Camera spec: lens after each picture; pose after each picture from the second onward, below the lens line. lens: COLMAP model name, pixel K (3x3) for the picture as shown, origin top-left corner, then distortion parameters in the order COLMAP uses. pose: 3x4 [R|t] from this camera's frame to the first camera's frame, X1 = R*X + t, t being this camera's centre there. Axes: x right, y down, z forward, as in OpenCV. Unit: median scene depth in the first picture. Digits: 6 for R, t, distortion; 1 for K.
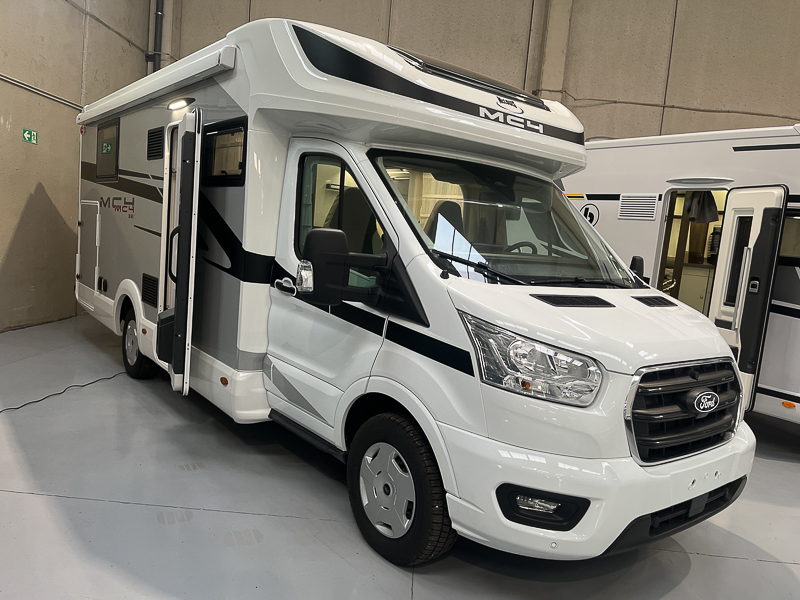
lens RADIAL K [[603.5, 0, 399.3], [0, 603.5, 306.0], [0, 0, 1]] dist [0.029690, -0.000001]
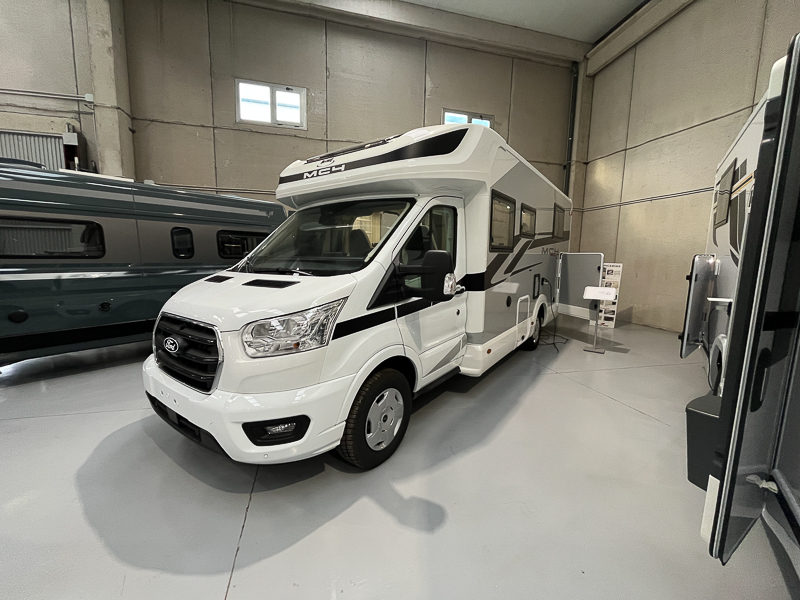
lens RADIAL K [[325.8, 0, 400.0], [0, 325.8, 300.0], [0, 0, 1]] dist [-0.001605, -0.000354]
pose [[0.278183, 0.039272, -0.959725, 0.745050], [-0.094180, 0.995465, 0.013435, -0.005798], [0.955900, 0.086649, 0.280620, 0.692143]]
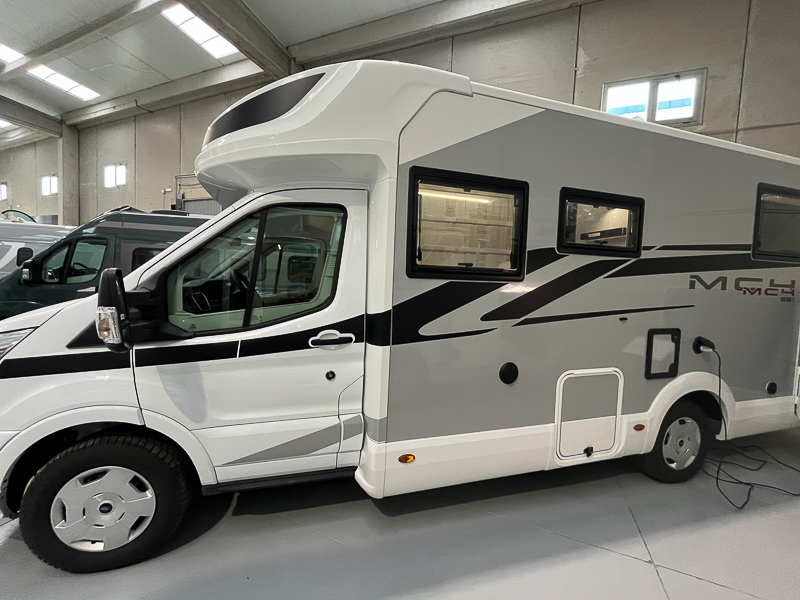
lens RADIAL K [[325.8, 0, 400.0], [0, 325.8, 300.0], [0, 0, 1]] dist [-0.001605, -0.000354]
pose [[-0.359192, -0.050911, -0.931874, 0.498344], [-0.177040, 0.984097, 0.014476, -0.090700], [0.916317, 0.170178, -0.362494, 1.176876]]
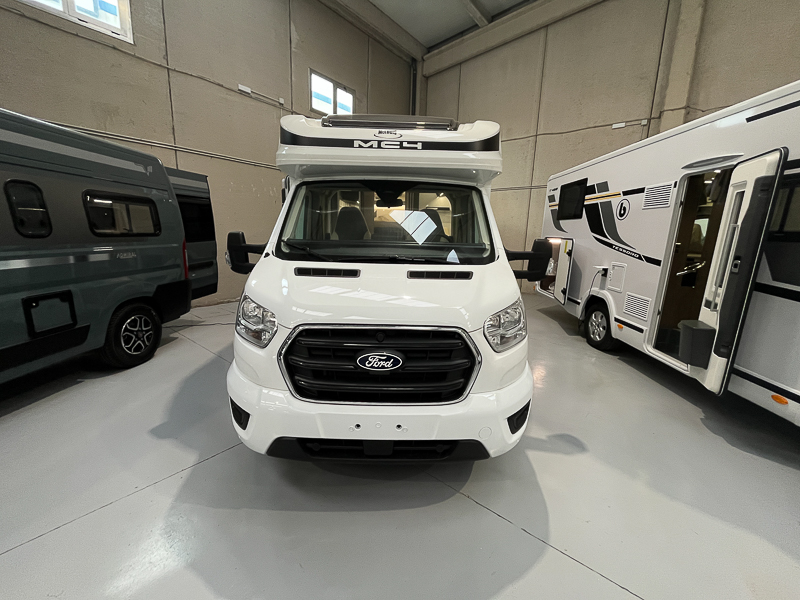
lens RADIAL K [[325.8, 0, 400.0], [0, 325.8, 300.0], [0, 0, 1]] dist [-0.001605, -0.000354]
pose [[0.792741, 0.054893, -0.607082, 0.480240], [-0.025204, 0.998037, 0.057332, 0.004039], [0.609038, -0.030149, 0.792568, 0.292161]]
